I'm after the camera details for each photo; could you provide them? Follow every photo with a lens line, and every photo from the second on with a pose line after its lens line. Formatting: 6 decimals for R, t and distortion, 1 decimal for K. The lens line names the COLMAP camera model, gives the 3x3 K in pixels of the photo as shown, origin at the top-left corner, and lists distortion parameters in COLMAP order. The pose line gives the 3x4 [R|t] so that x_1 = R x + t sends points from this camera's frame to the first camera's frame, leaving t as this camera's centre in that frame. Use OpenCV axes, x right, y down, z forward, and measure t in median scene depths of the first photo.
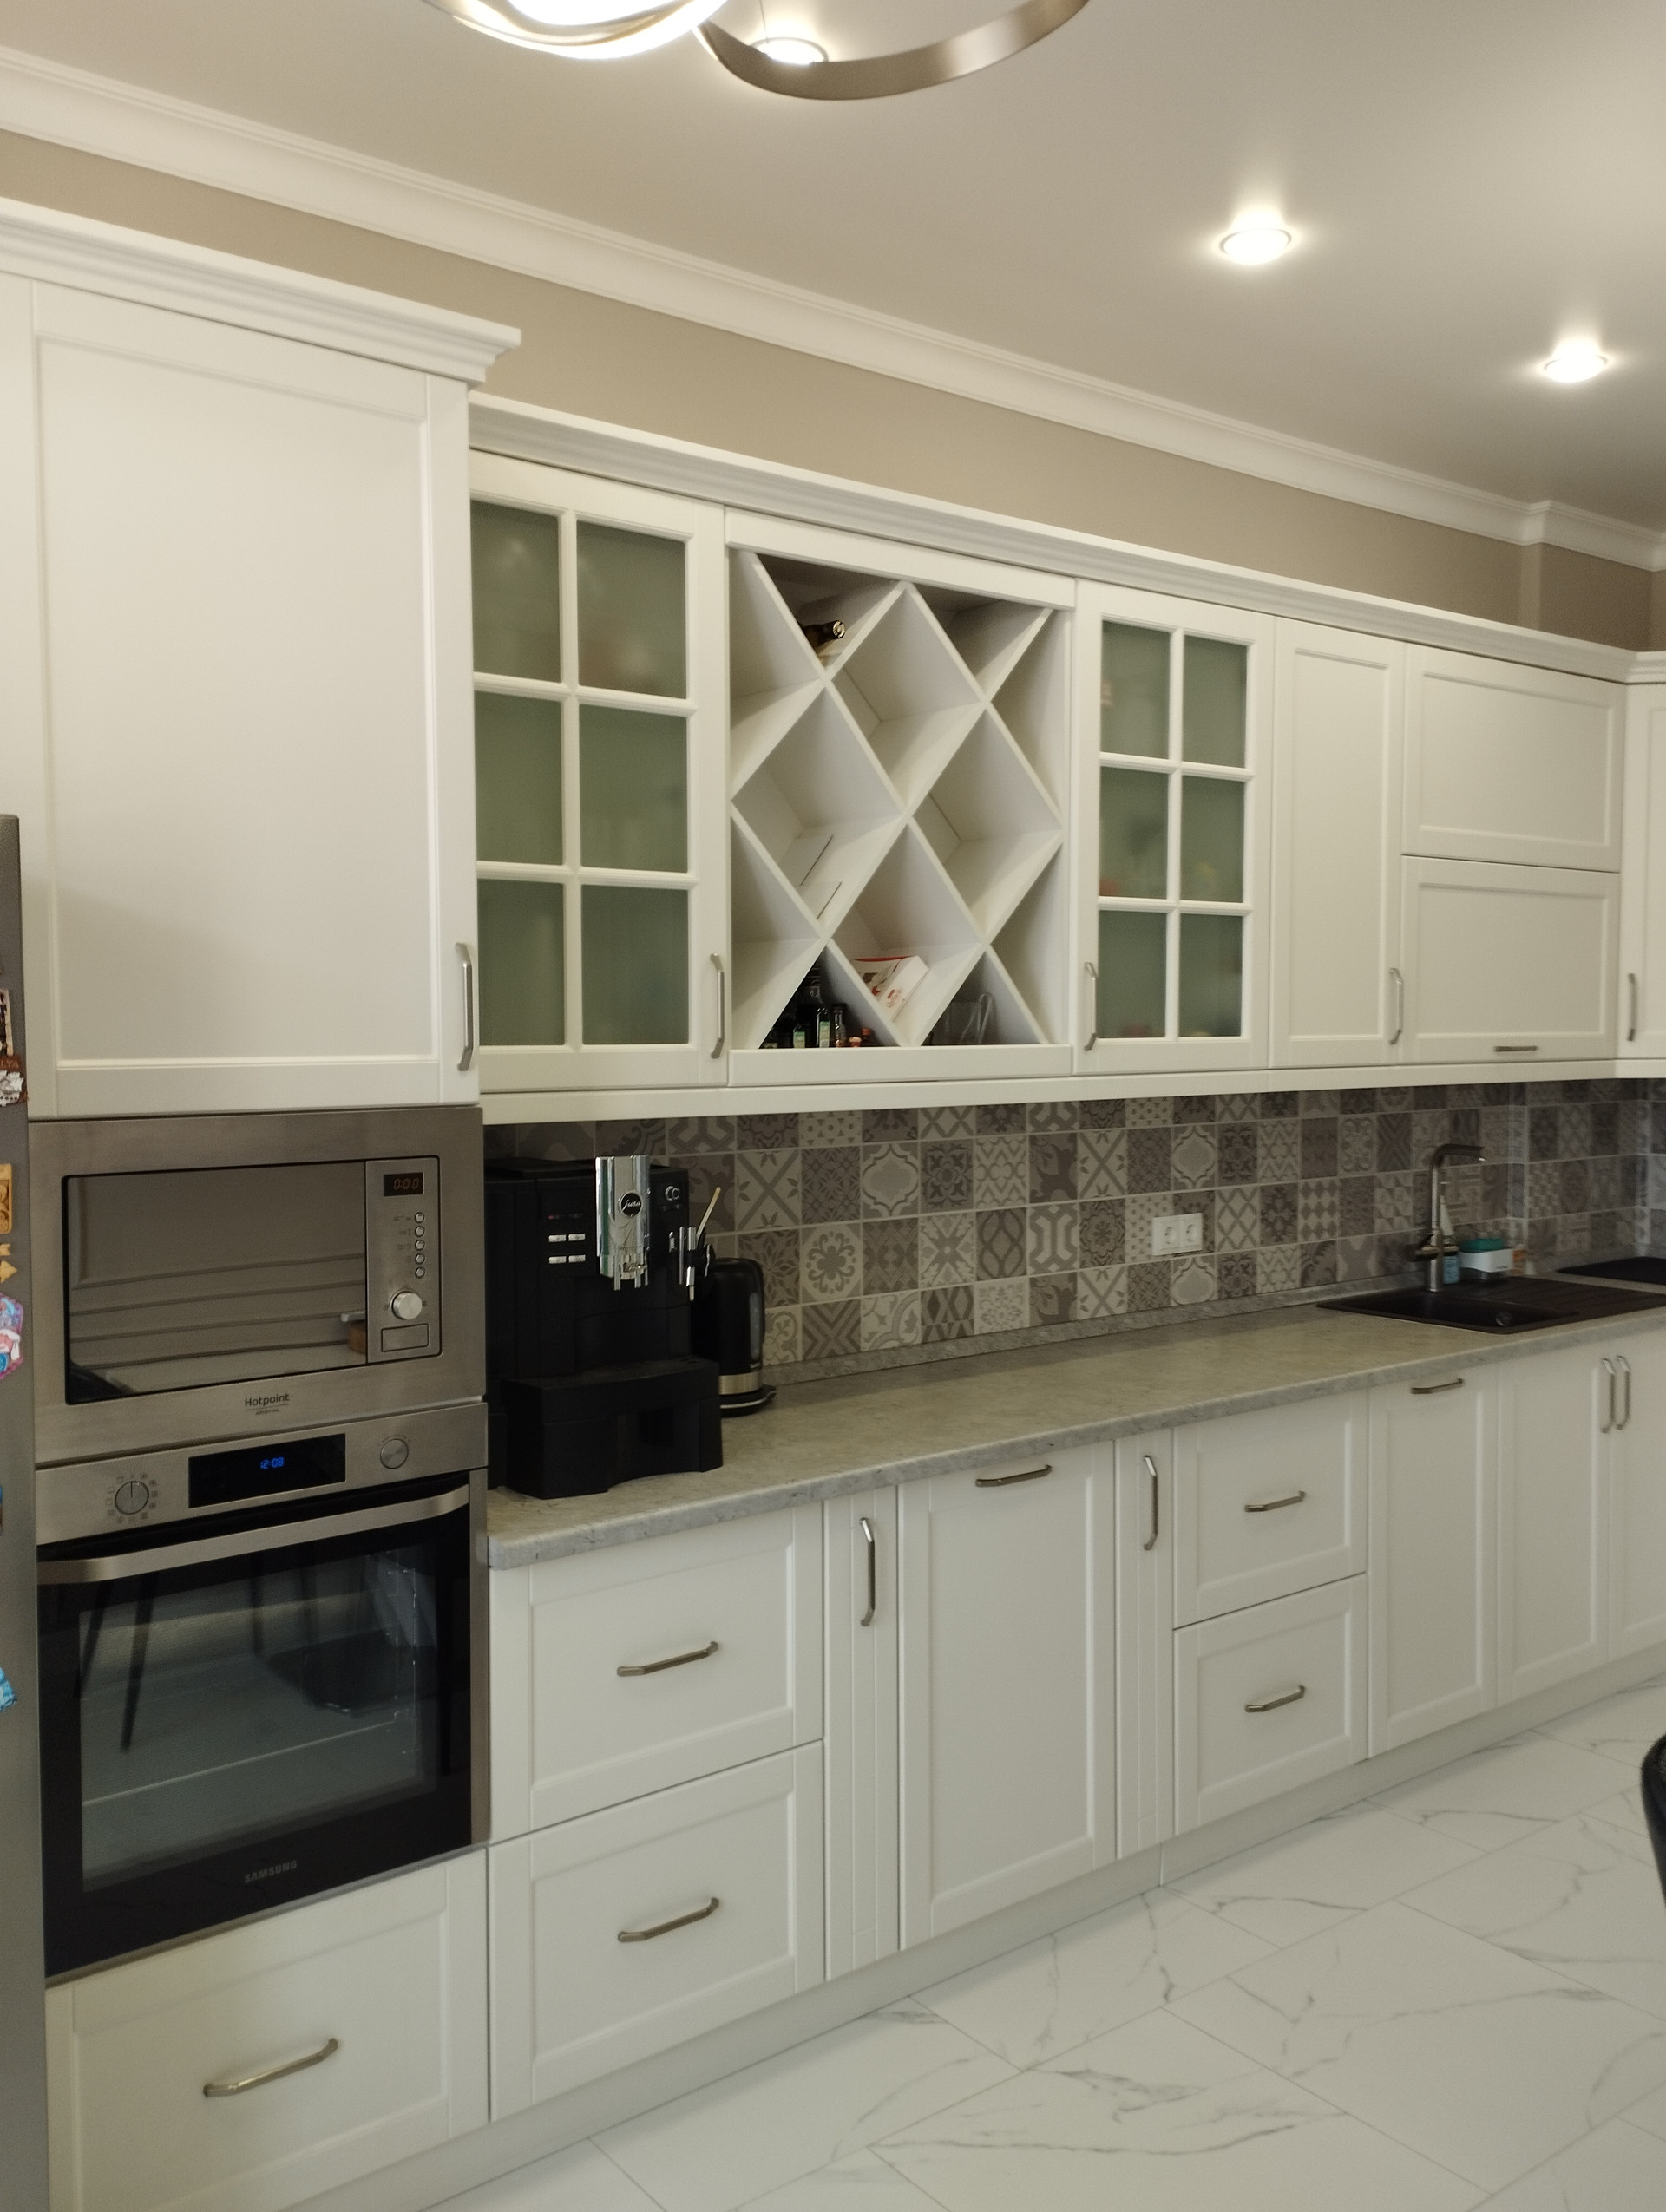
lens RADIAL K [[1889.5, 0, 797.6], [0, 1889.5, 1107.8], [0, 0, 1]] dist [0.105080, -0.133677]
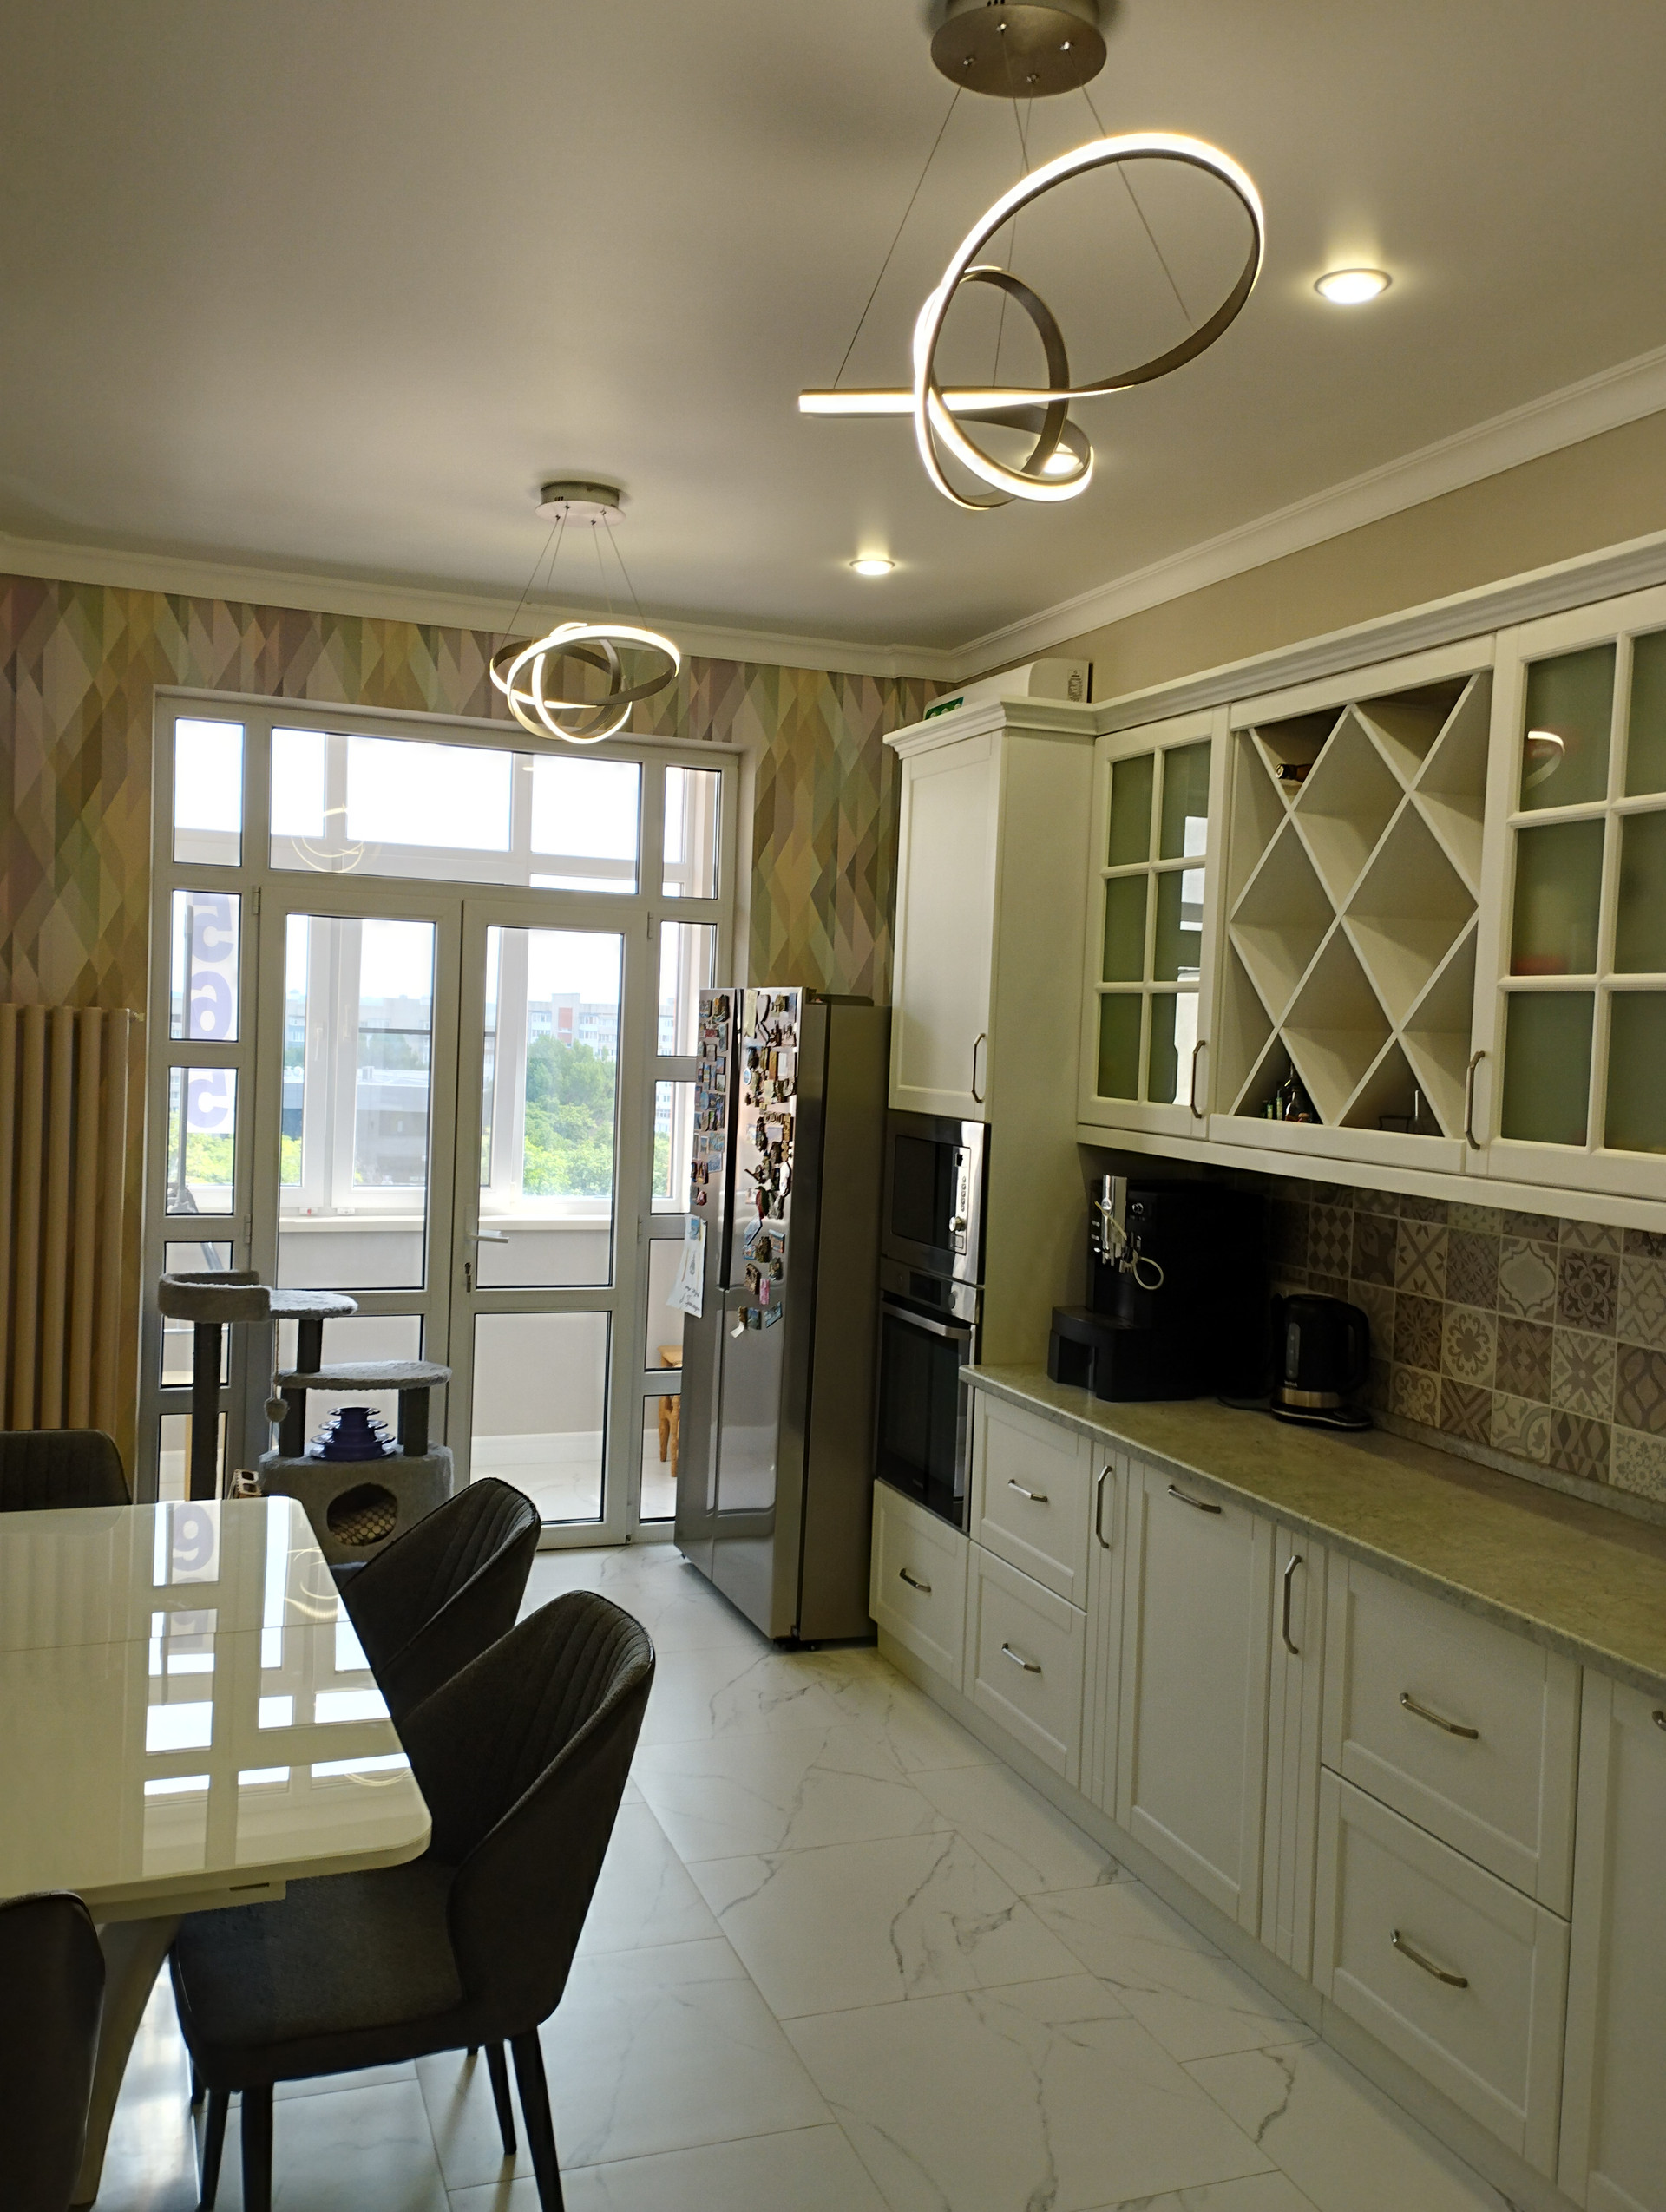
lens RADIAL K [[1664.6, 0, 752.8], [0, 1664.6, 1105.1], [0, 0, 1]] dist [0.008181, 0.003088]
pose [[-0.303113, 0.033509, -0.952365, 0.959324], [-0.087860, 0.994142, 0.062943, -0.066977], [0.948896, 0.102754, -0.298393, 0.867497]]
